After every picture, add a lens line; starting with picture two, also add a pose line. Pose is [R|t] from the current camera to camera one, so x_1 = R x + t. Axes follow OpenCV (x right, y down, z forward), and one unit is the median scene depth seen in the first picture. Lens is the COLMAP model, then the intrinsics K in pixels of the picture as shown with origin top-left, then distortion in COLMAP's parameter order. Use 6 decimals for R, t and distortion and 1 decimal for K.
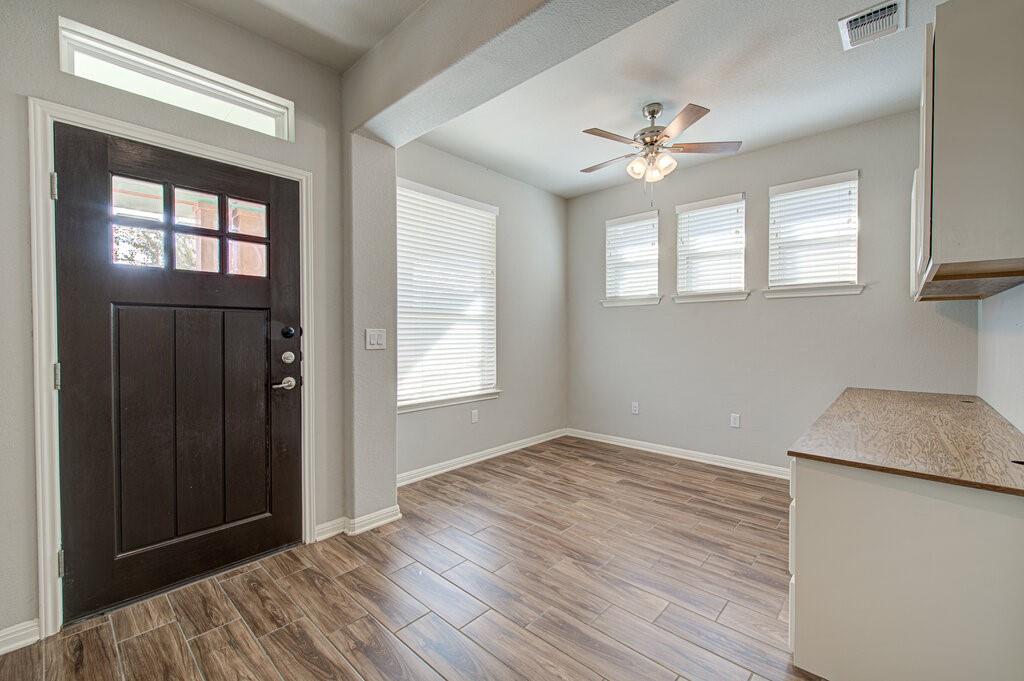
lens RADIAL K [[421.4, 0, 512.6], [0, 421.4, 337.7], [0, 0, 1]] dist [-0.002995, -0.000429]
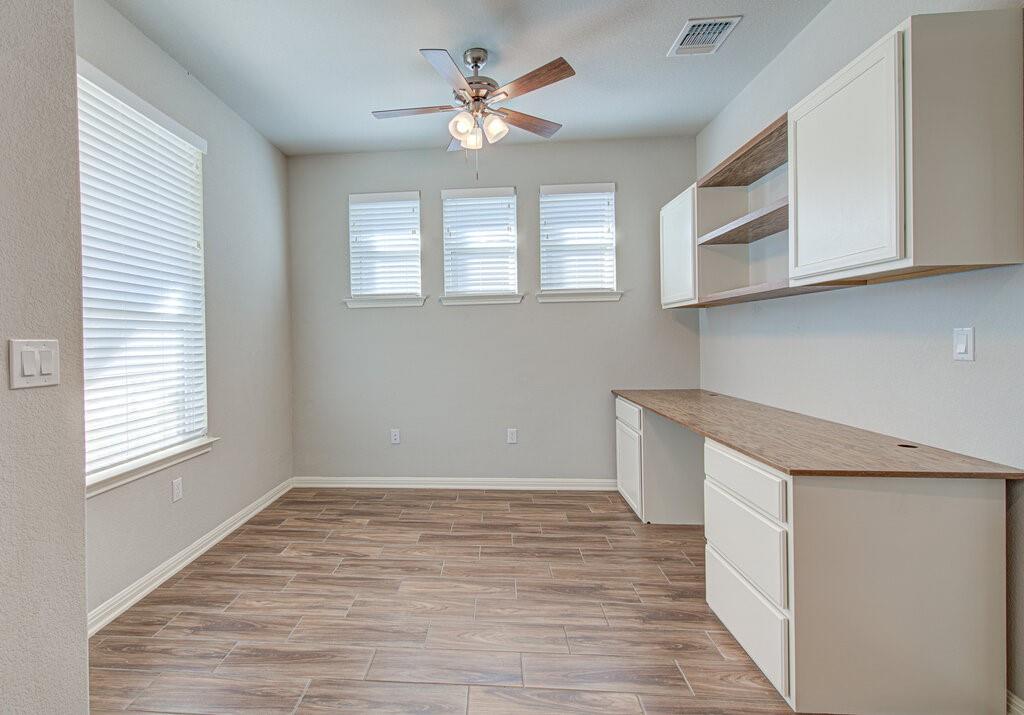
lens RADIAL K [[491.1, 0, 500.0], [0, 491.1, 342.9], [0, 0, 1]] dist [0.001642, -0.003451]
pose [[0.790218, -0.017461, 0.612577, -0.149613], [0.024304, 0.999701, -0.002857, -0.002356], [-0.612343, 0.017146, 0.790406, 0.189504]]
